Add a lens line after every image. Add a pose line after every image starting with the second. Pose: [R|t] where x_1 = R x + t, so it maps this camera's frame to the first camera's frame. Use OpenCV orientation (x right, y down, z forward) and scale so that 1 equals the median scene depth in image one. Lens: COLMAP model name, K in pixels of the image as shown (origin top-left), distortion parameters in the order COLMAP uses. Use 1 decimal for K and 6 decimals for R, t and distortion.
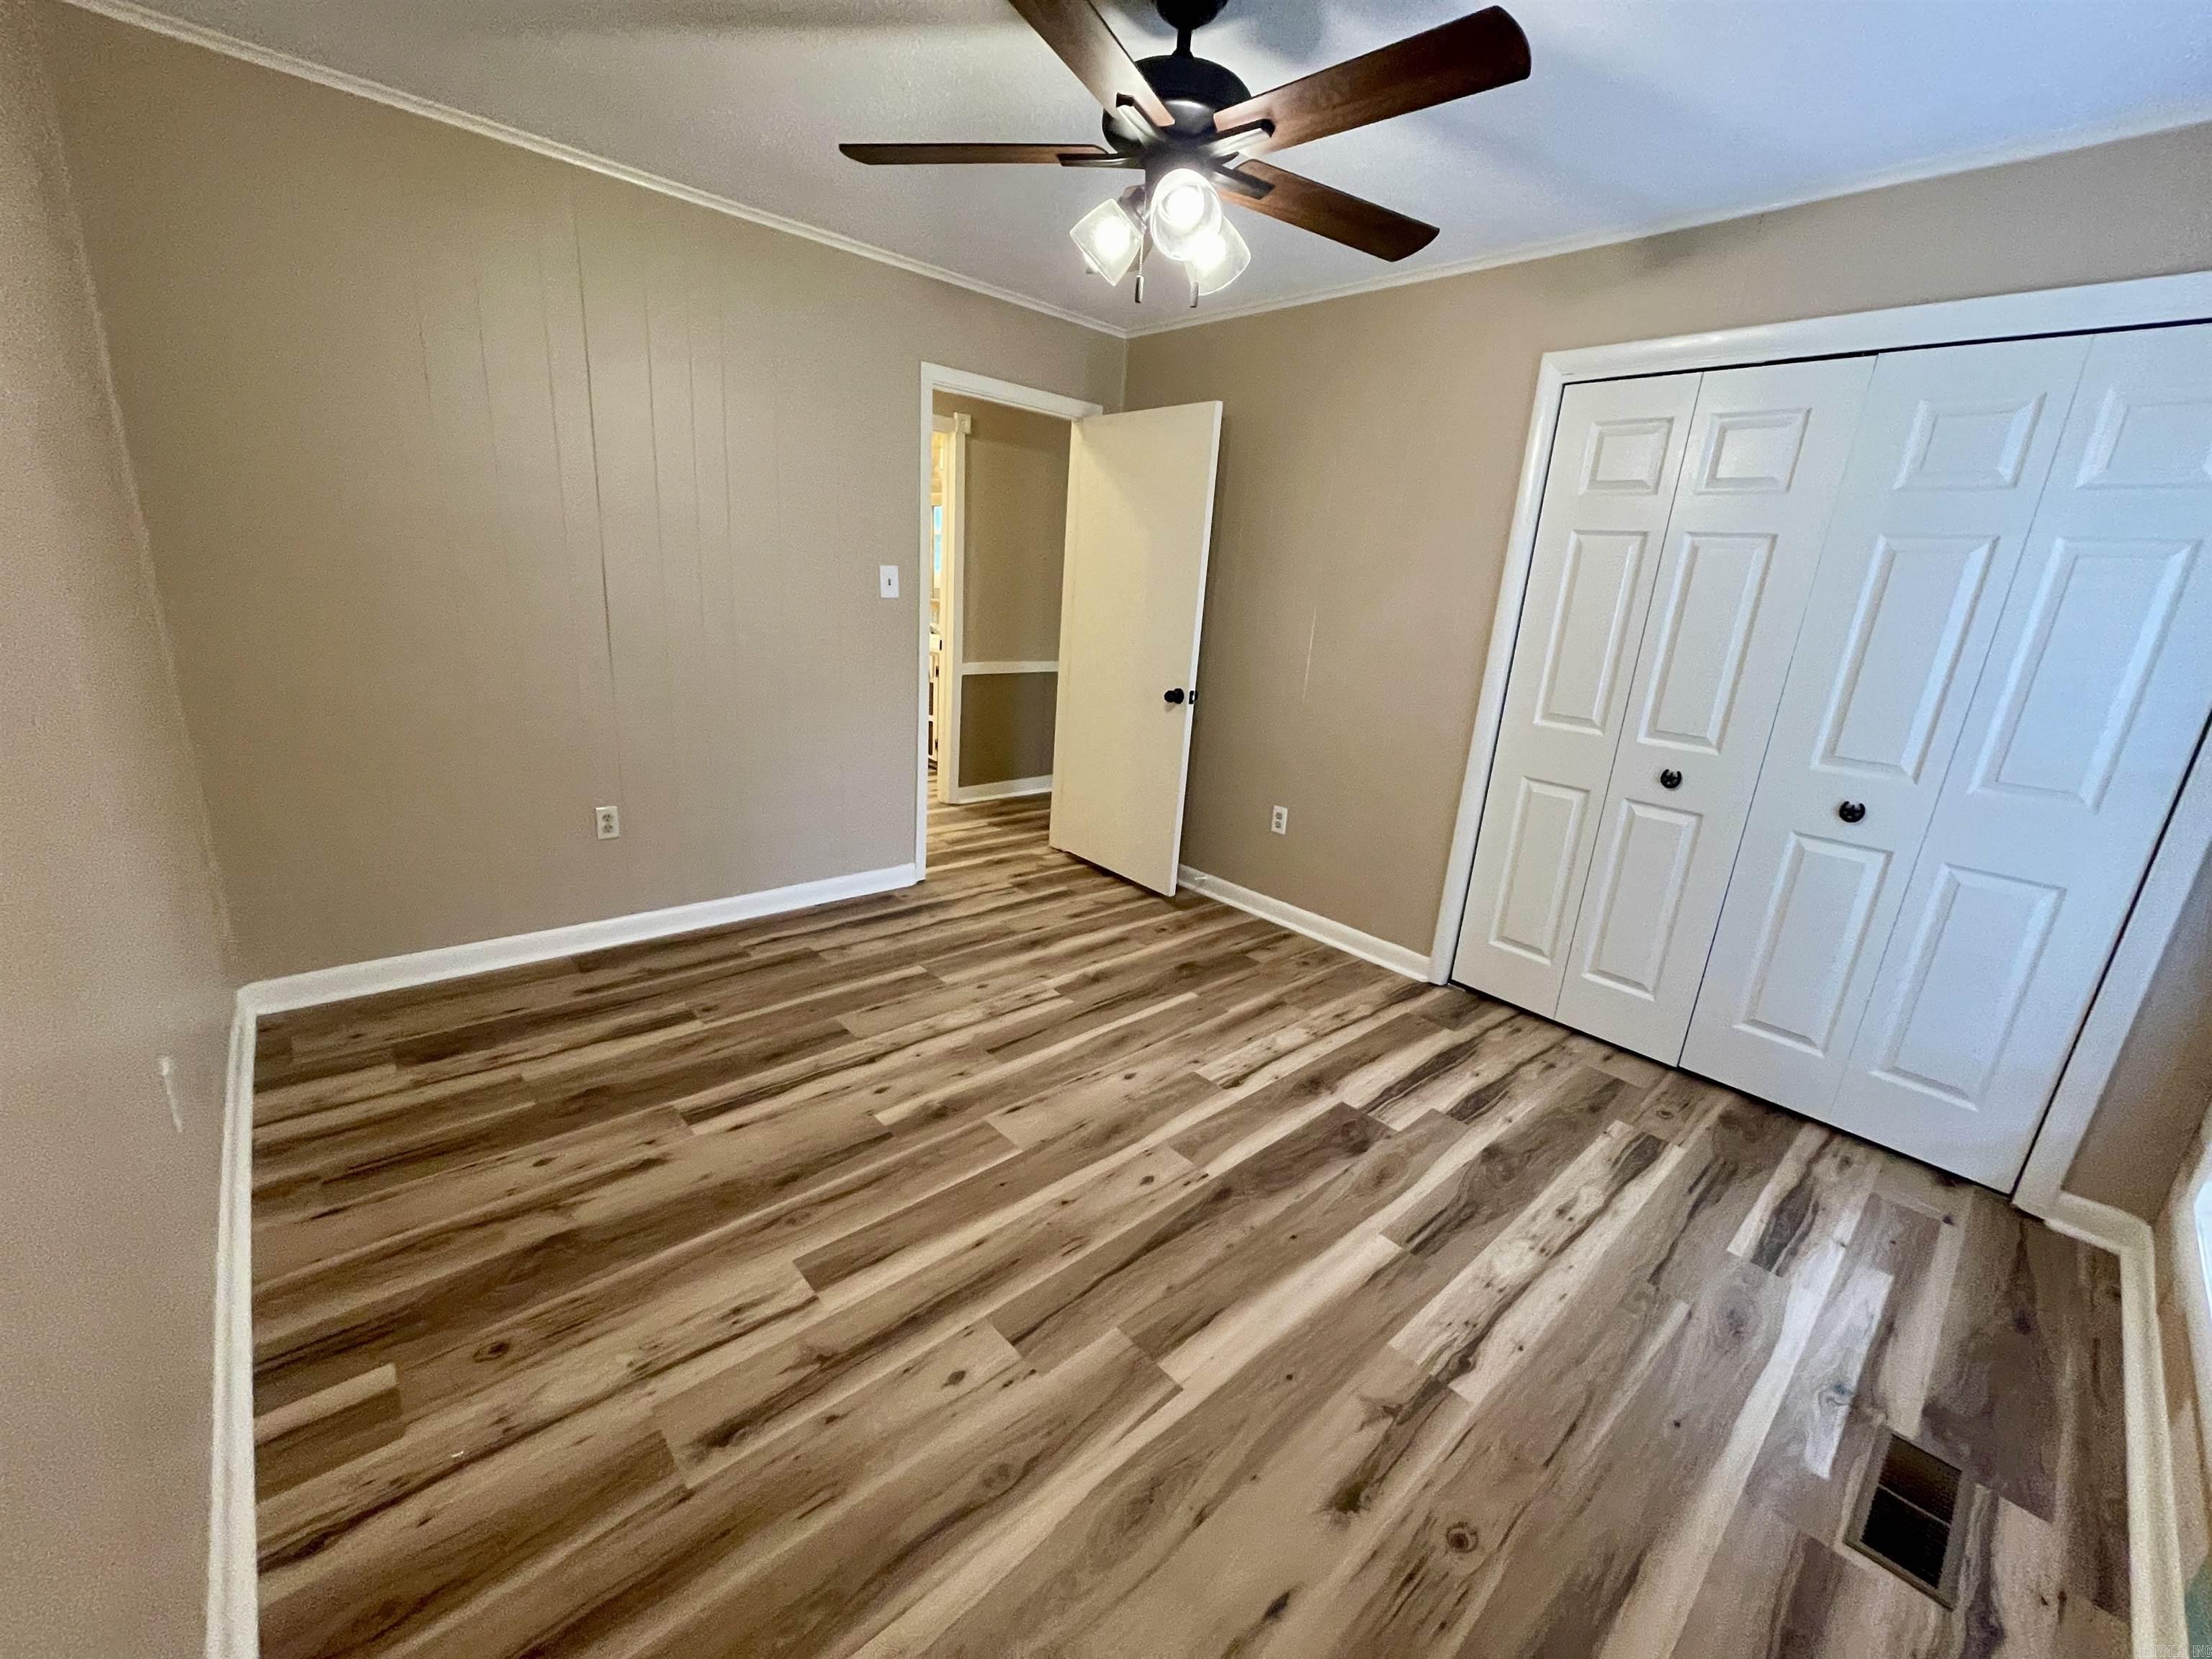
lens RADIAL K [[896.6, 0, 1096.5], [0, 896.6, 839.9], [0, 0, 1]] dist [0.000209, 0.000336]
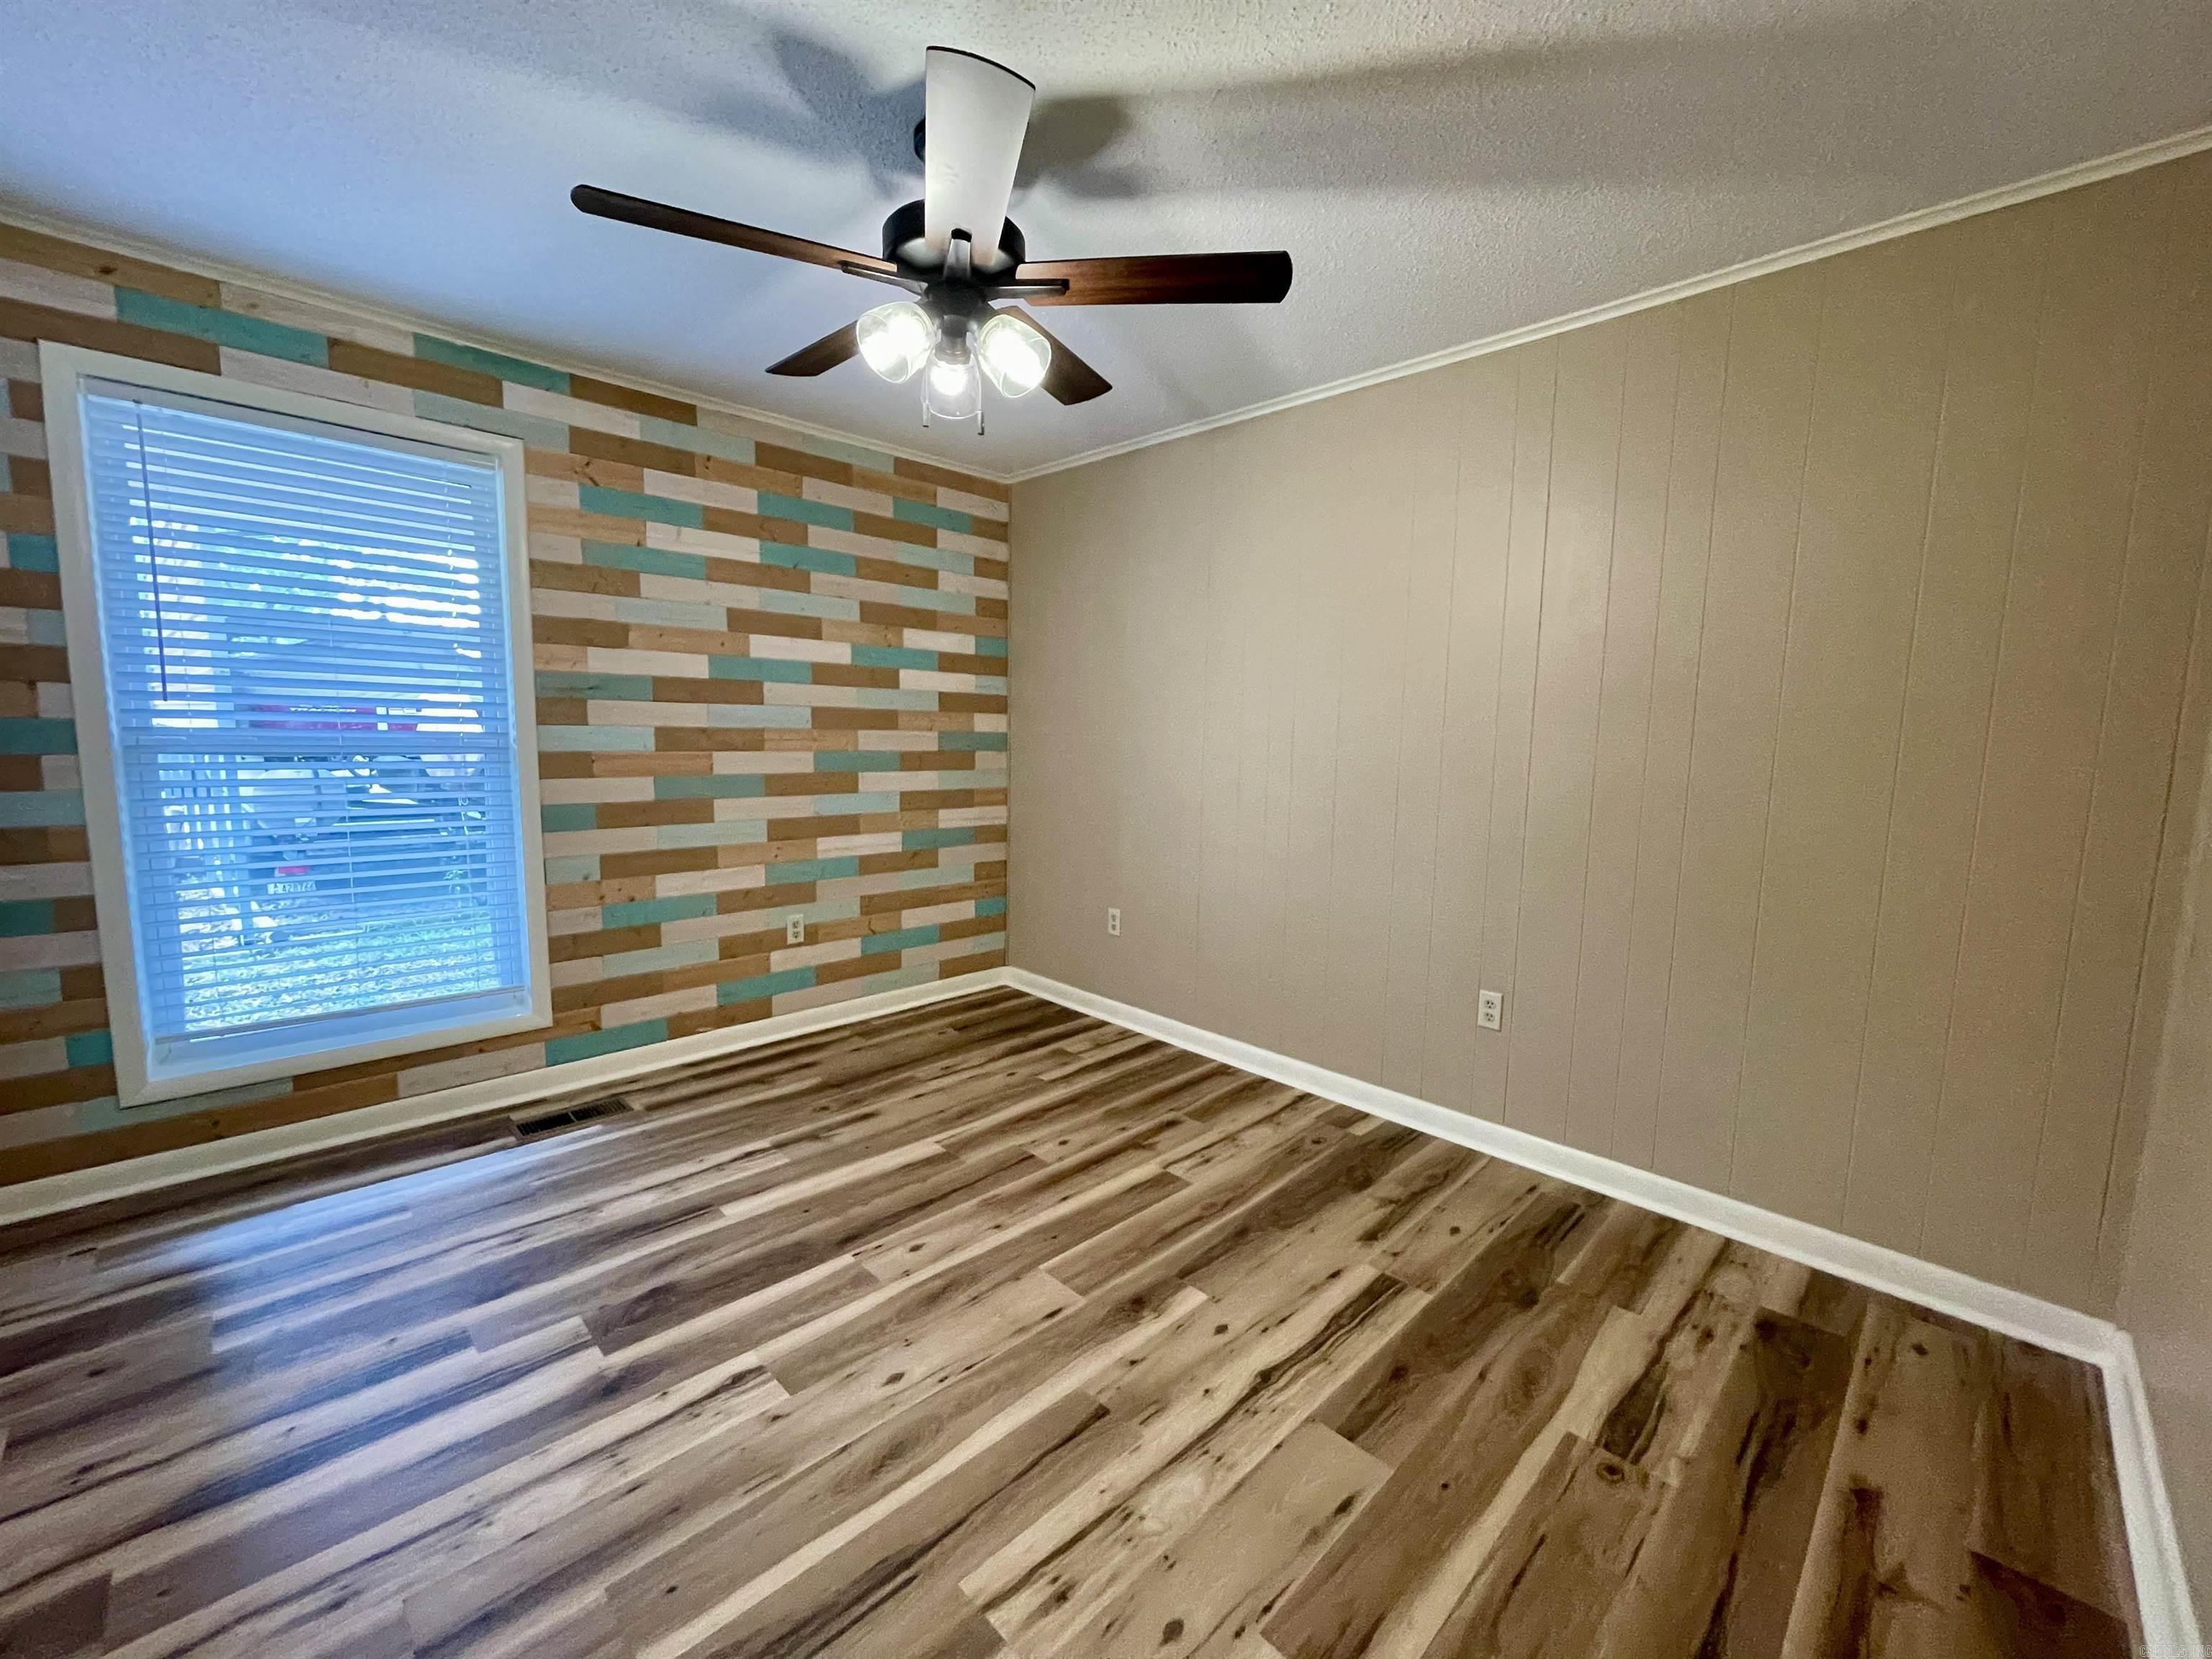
lens RADIAL K [[896.6, 0, 1101.0], [0, 896.6, 830.9], [0, 0, 1]] dist [0.000209, 0.000336]
pose [[-0.995037, -0.080125, -0.058996, -0.061189], [-0.096793, 0.916856, 0.387306, -0.531574], [0.023058, 0.391095, -0.920062, 1.928864]]
